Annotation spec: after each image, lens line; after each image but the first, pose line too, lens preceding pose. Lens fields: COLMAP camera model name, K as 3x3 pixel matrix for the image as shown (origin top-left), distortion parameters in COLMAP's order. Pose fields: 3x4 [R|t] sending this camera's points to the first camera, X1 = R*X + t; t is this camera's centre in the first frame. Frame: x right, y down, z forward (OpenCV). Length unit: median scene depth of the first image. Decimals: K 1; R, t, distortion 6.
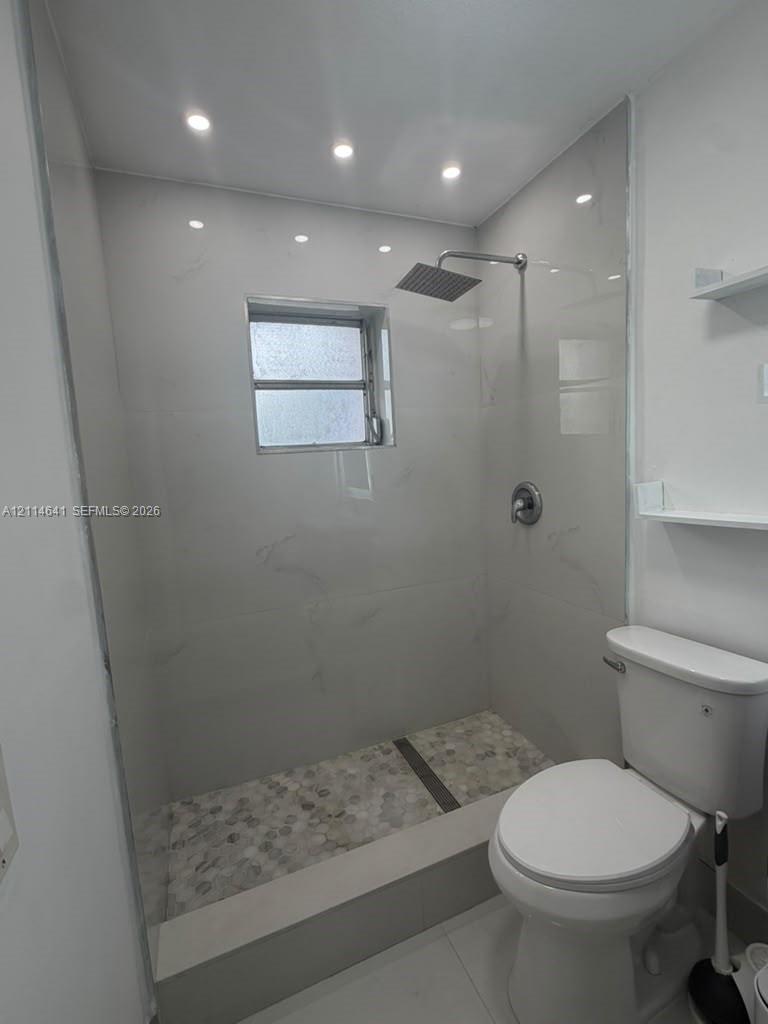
lens RADIAL K [[467.9, 0, 384.0], [0, 467.9, 512.0], [0, 0, 1]] dist [0.000151, -0.000009]
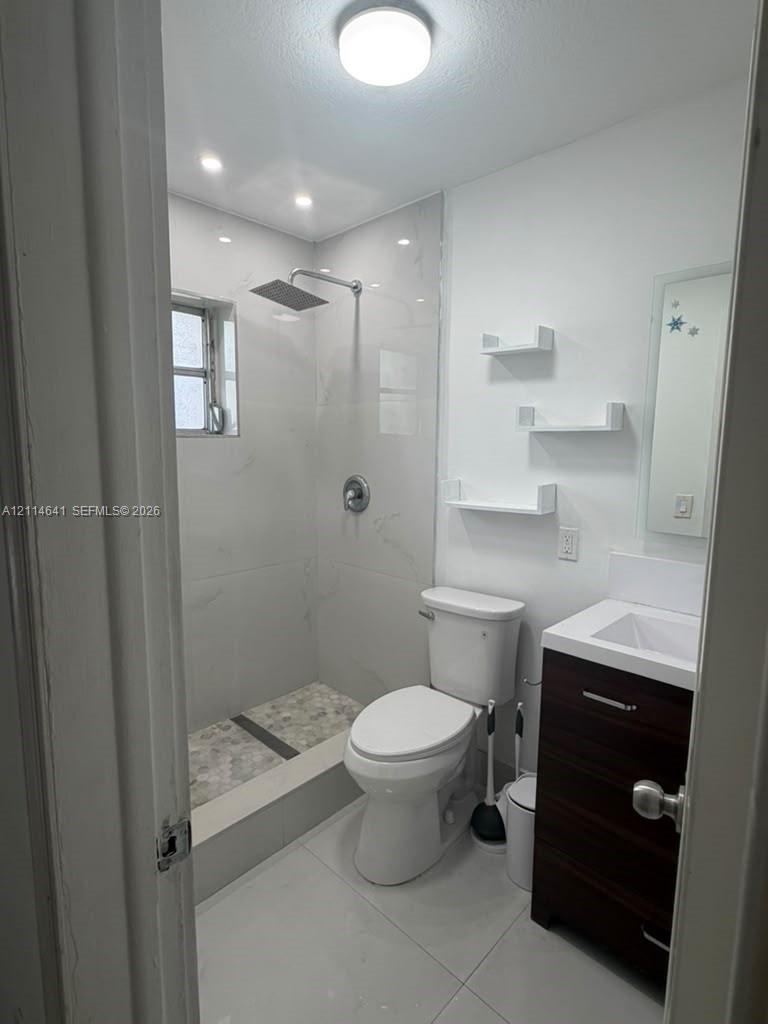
lens RADIAL K [[527.0, 0, 384.3], [0, 527.0, 513.8], [0, 0, 1]] dist [-0.000612, 0.000829]
pose [[0.913493, 0.007906, 0.406779, -0.167813], [-0.014377, 0.999814, 0.012854, 0.014133], [-0.406601, -0.017590, 0.913436, -0.231200]]
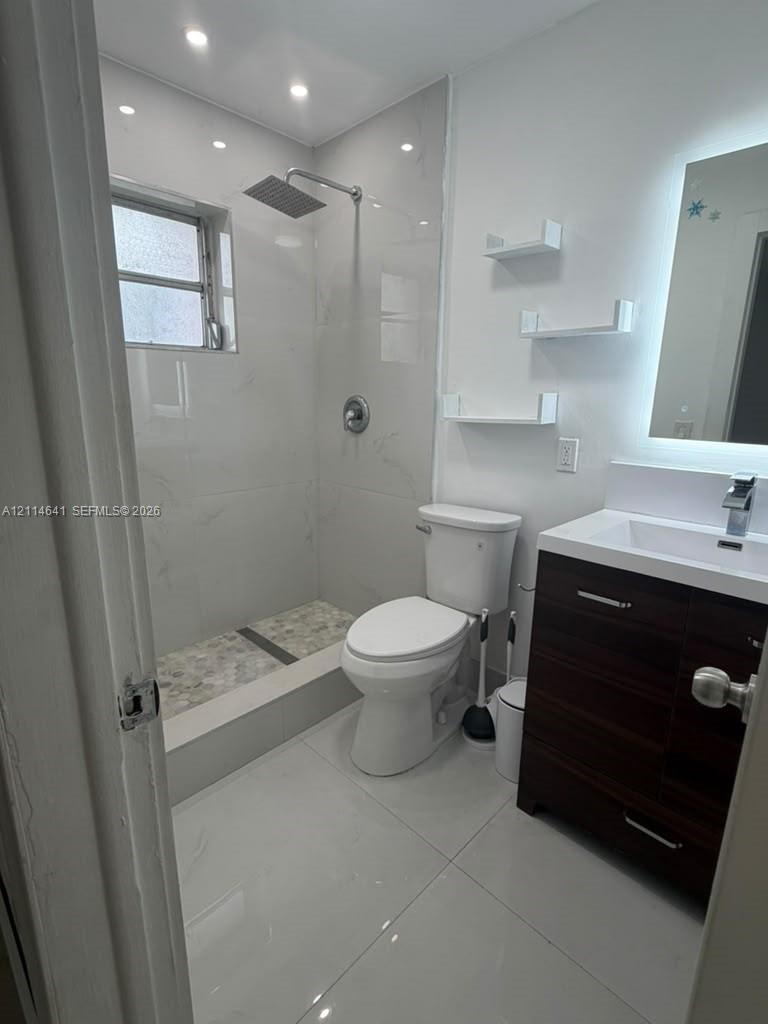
lens RADIAL K [[494.6, 0, 384.0], [0, 494.6, 512.0], [0, 0, 1]] dist [0.000141, 0.000112]
pose [[0.917670, -0.024852, 0.396566, -0.130307], [-0.021803, 0.993389, 0.112707, 0.084496], [-0.396746, -0.112074, 0.911061, -0.184536]]
